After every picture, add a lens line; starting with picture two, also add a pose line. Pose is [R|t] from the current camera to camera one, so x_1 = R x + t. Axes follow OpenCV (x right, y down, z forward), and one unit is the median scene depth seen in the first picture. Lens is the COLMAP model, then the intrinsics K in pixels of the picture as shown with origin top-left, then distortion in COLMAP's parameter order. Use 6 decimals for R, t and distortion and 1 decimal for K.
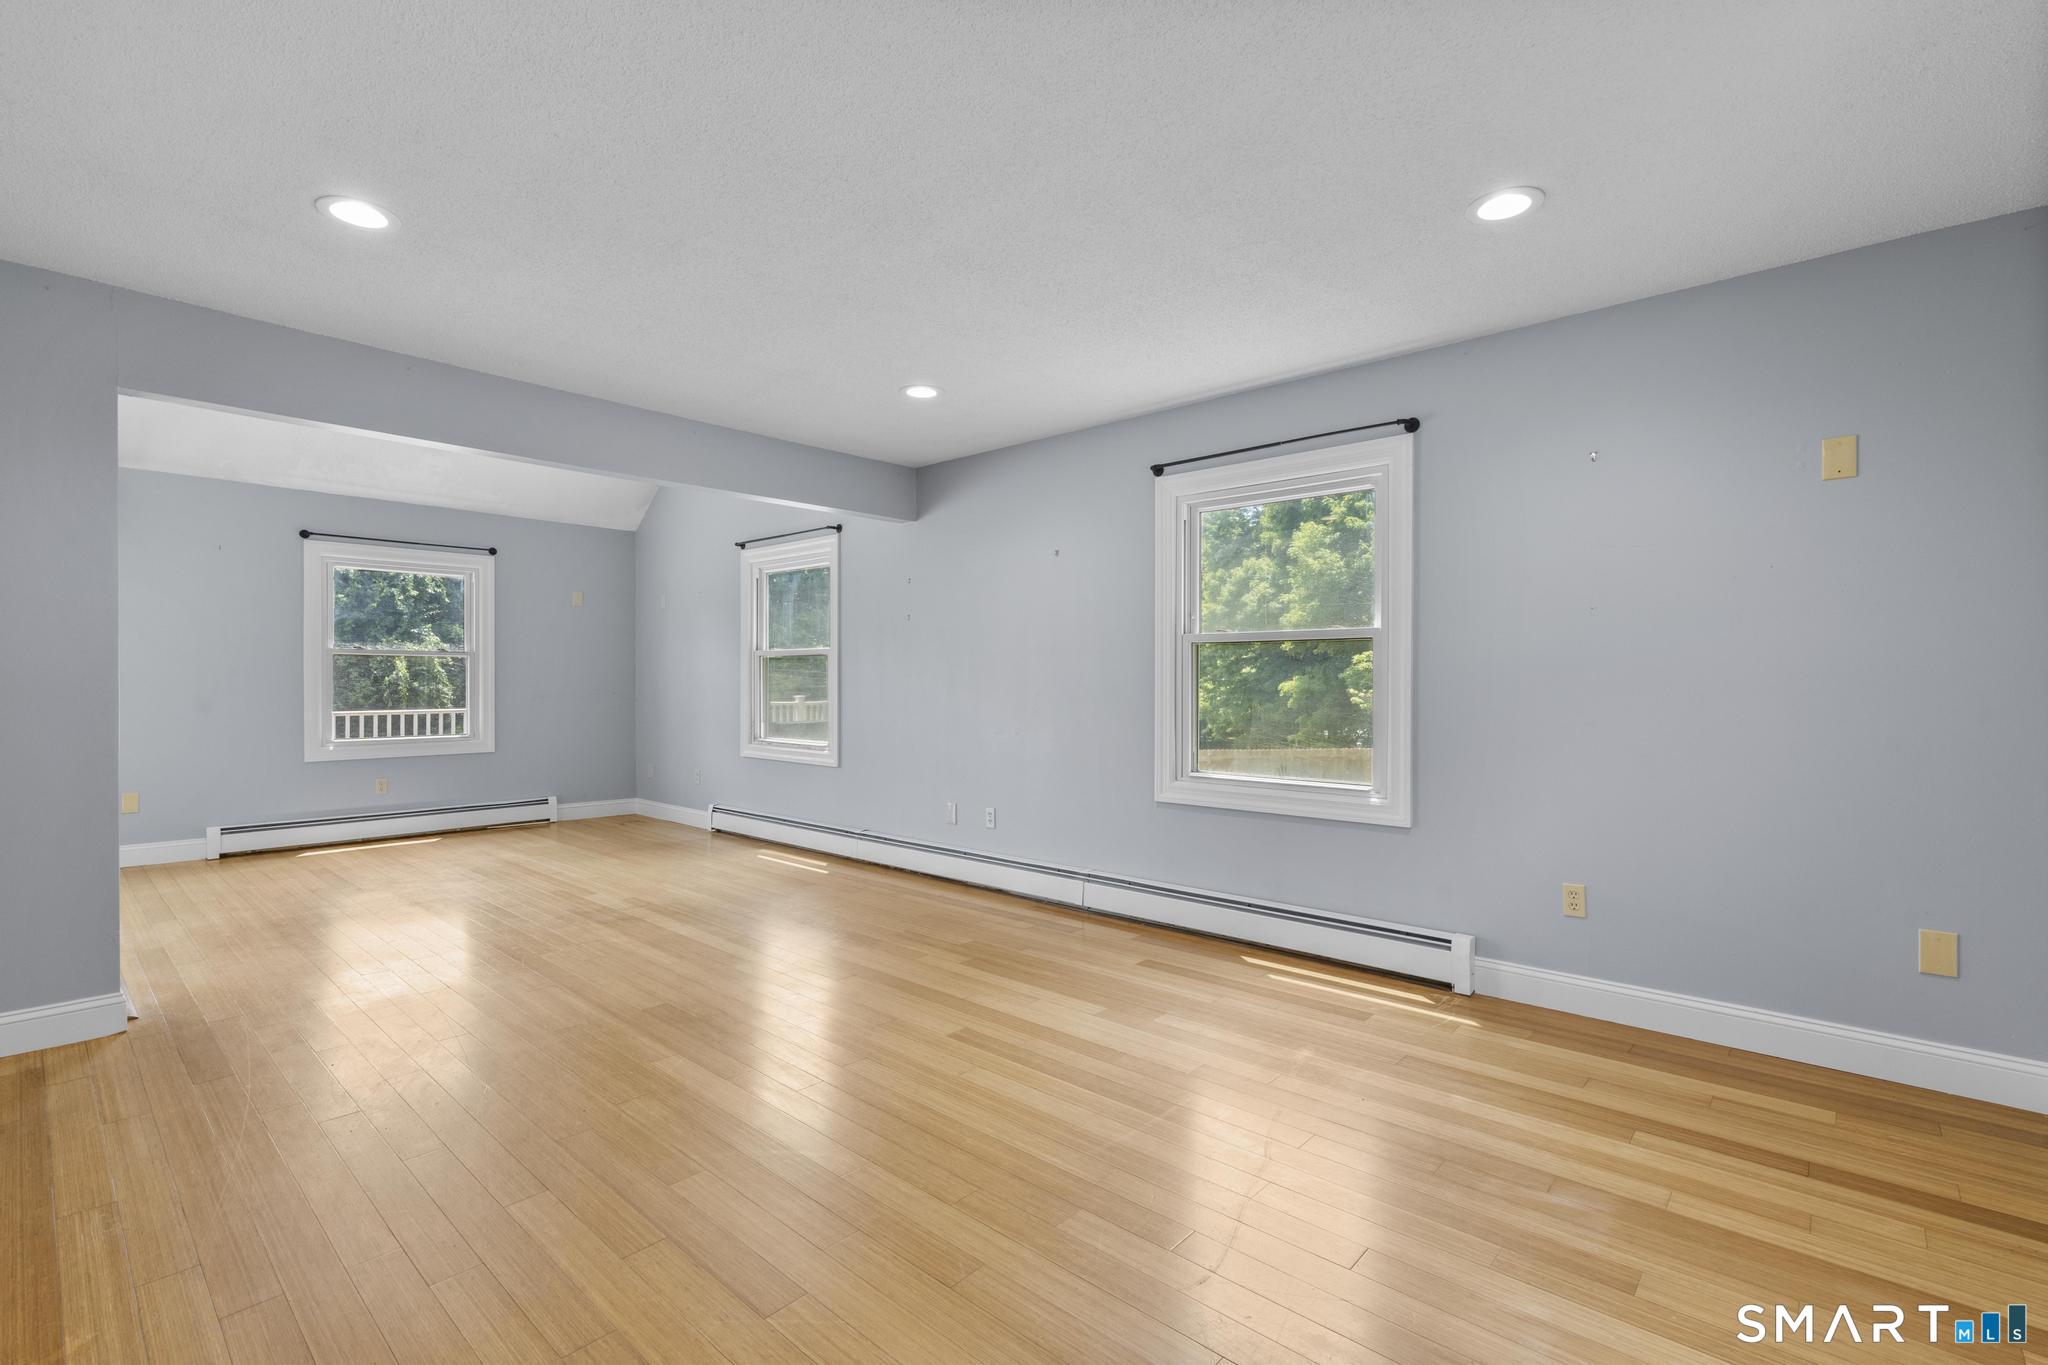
lens RADIAL K [[918.3, 0, 1027.2], [0, 918.3, 679.4], [0, 0, 1]] dist [-0.008136, 0.003902]
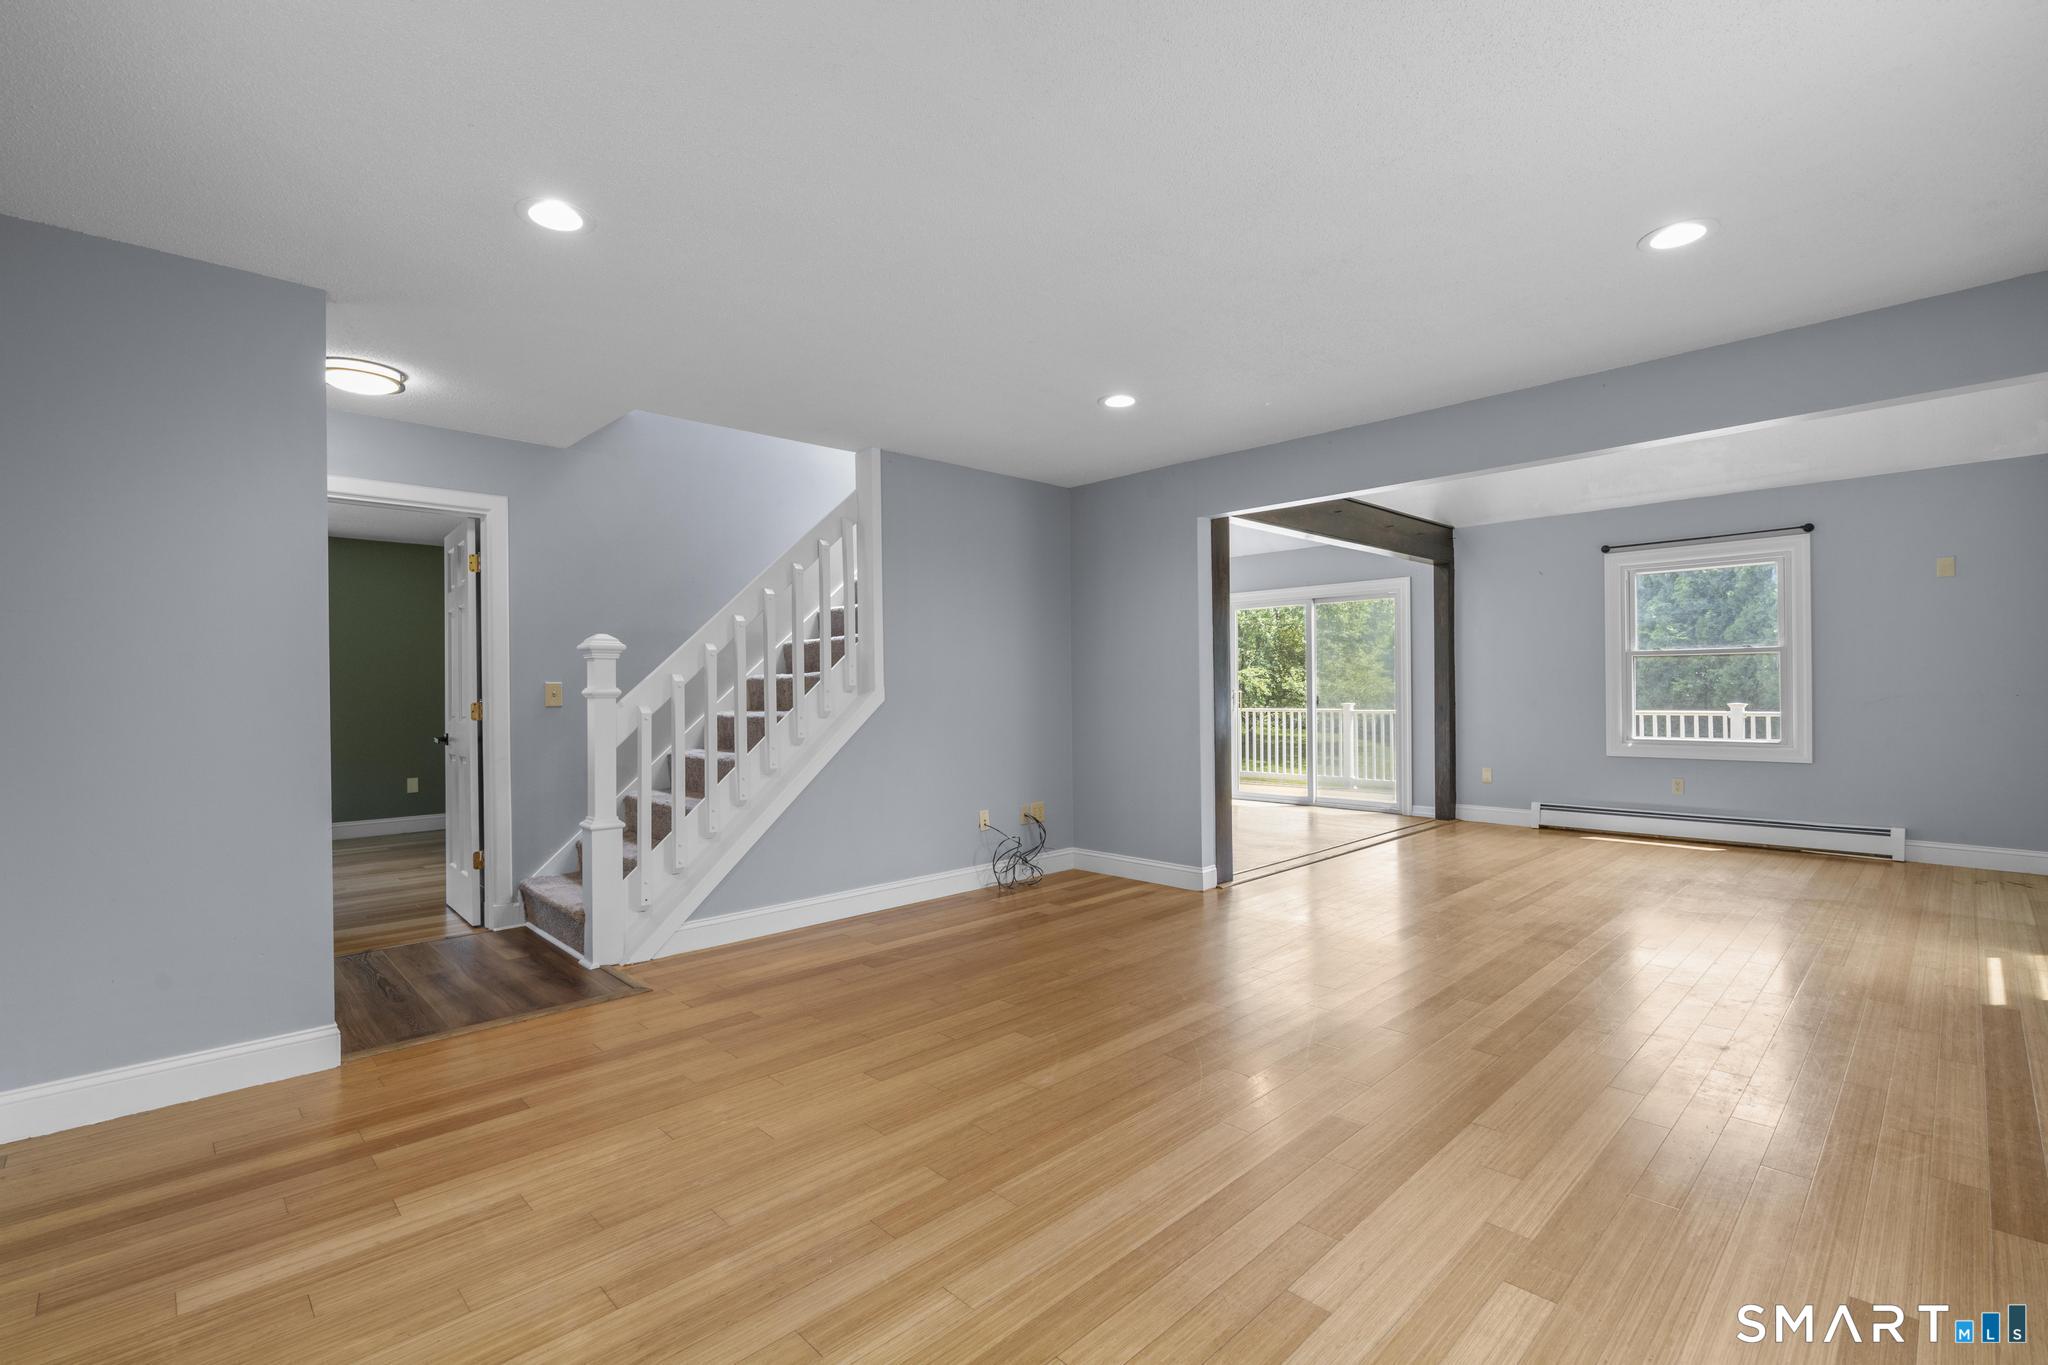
lens RADIAL K [[918.3, 0, 1022.3], [0, 918.3, 680.9], [0, 0, 1]] dist [-0.008136, 0.003902]
pose [[-0.057440, -0.008009, -0.998317, 0.353166], [0.014398, 0.999857, -0.008850, -0.000270], [0.998245, -0.014882, -0.057317, 0.360961]]
